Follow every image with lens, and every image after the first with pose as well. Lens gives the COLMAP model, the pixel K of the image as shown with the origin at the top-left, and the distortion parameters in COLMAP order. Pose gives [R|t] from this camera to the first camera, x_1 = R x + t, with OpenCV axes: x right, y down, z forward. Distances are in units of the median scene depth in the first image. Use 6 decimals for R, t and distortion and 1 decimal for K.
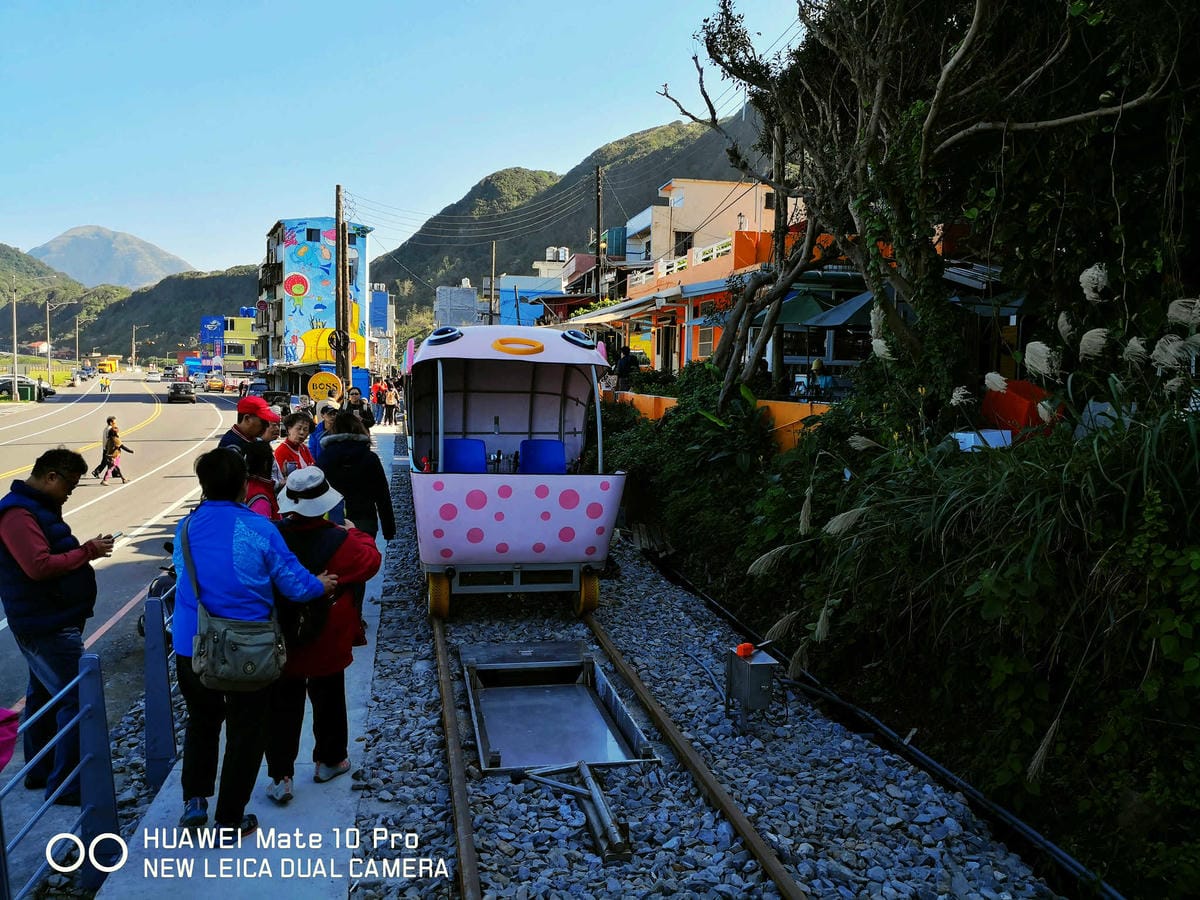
lens RADIAL K [[937.0, 0, 600.0], [0, 937.0, 450.0], [0, 0, 1]] dist [0.007874, -0.007815]
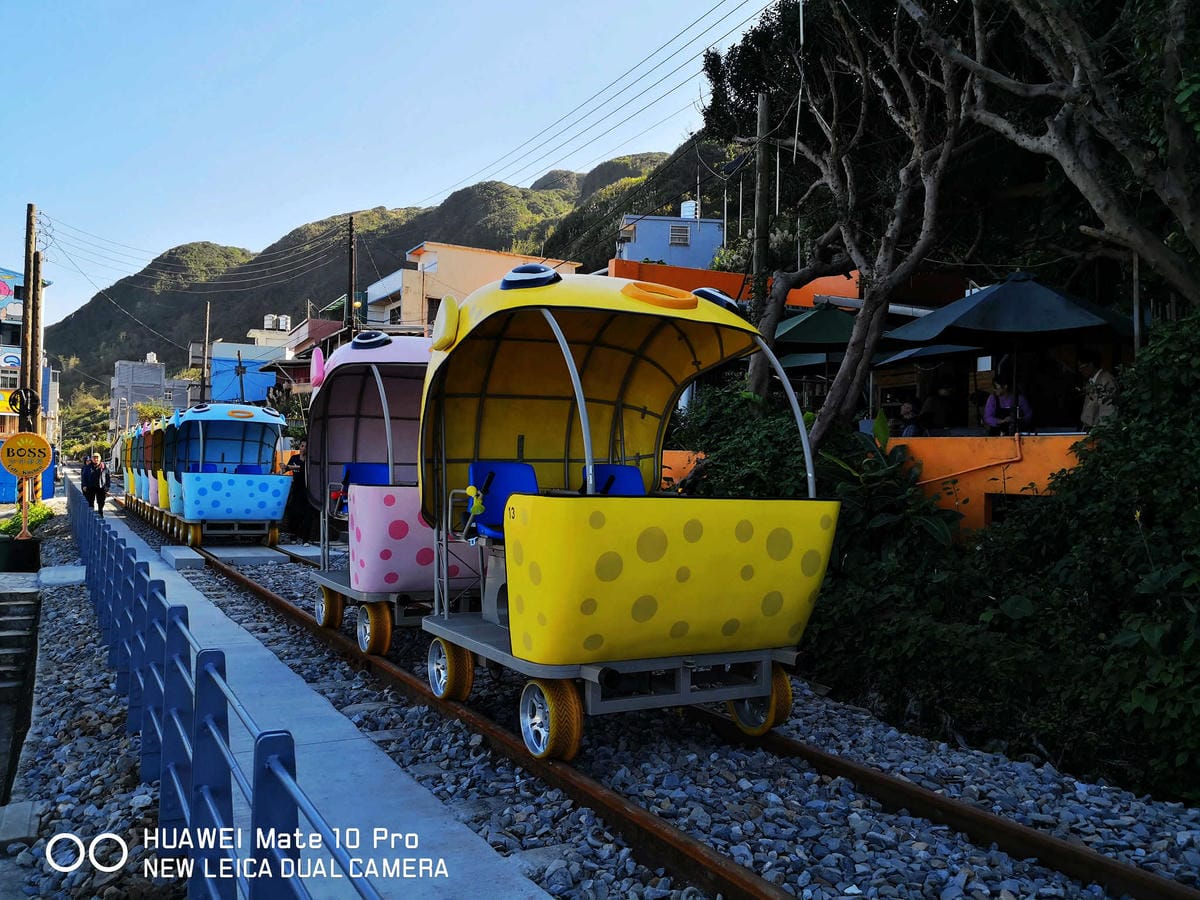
lens RADIAL K [[956.3, 0, 600.0], [0, 956.3, 450.0], [0, 0, 1]] dist [-0.005113, -0.004499]
pose [[0.953498, 0.003564, 0.301379, -0.216499], [0.024631, 0.995664, -0.089701, 0.019637], [-0.300392, 0.092953, 0.949276, 0.398902]]
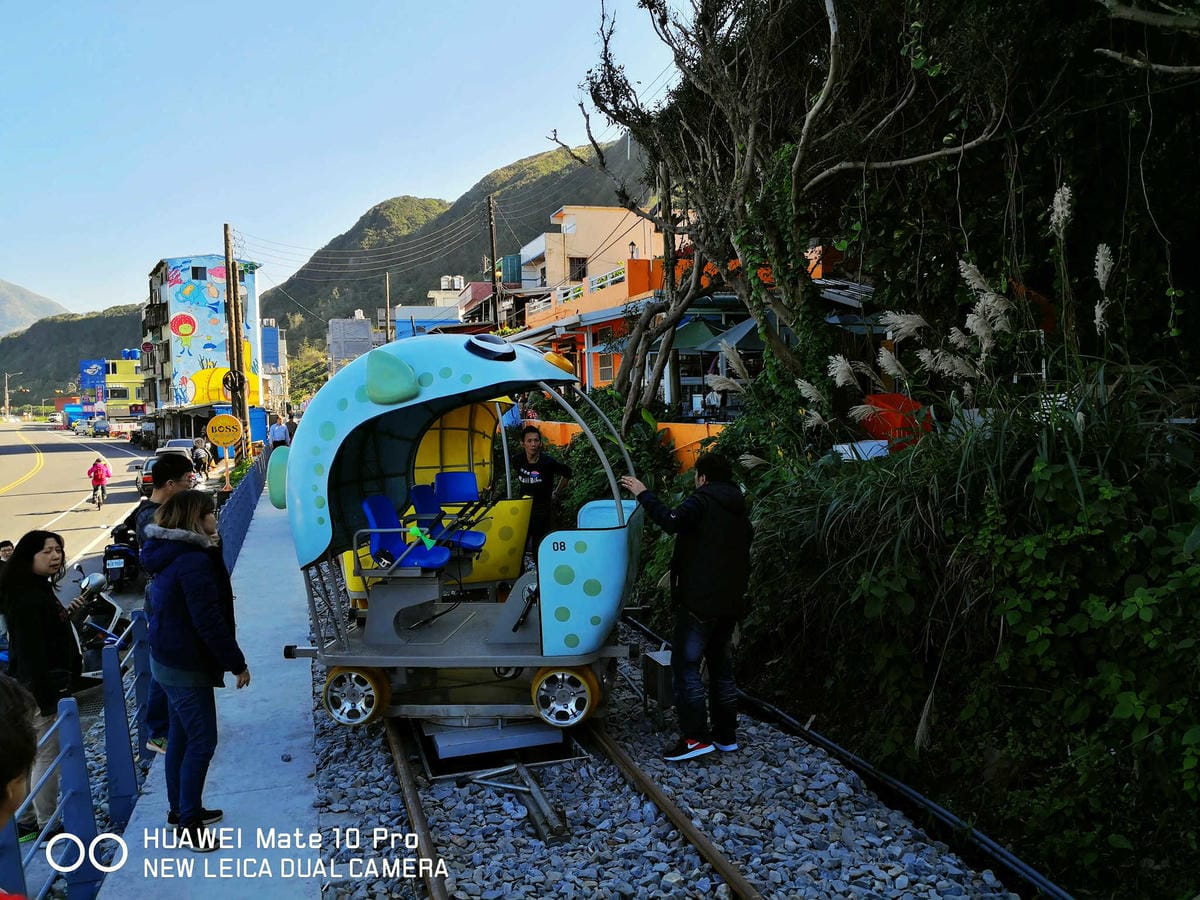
lens RADIAL K [[941.1, 0, 602.1], [0, 941.1, 444.3], [0, 0, 1]] dist [-0.000179, 0.000283]
pose [[0.993119, -0.053480, 0.104186, -0.007041], [0.056680, 0.998000, -0.027996, -0.003659], [-0.102481, 0.033708, 0.994164, -0.052345]]
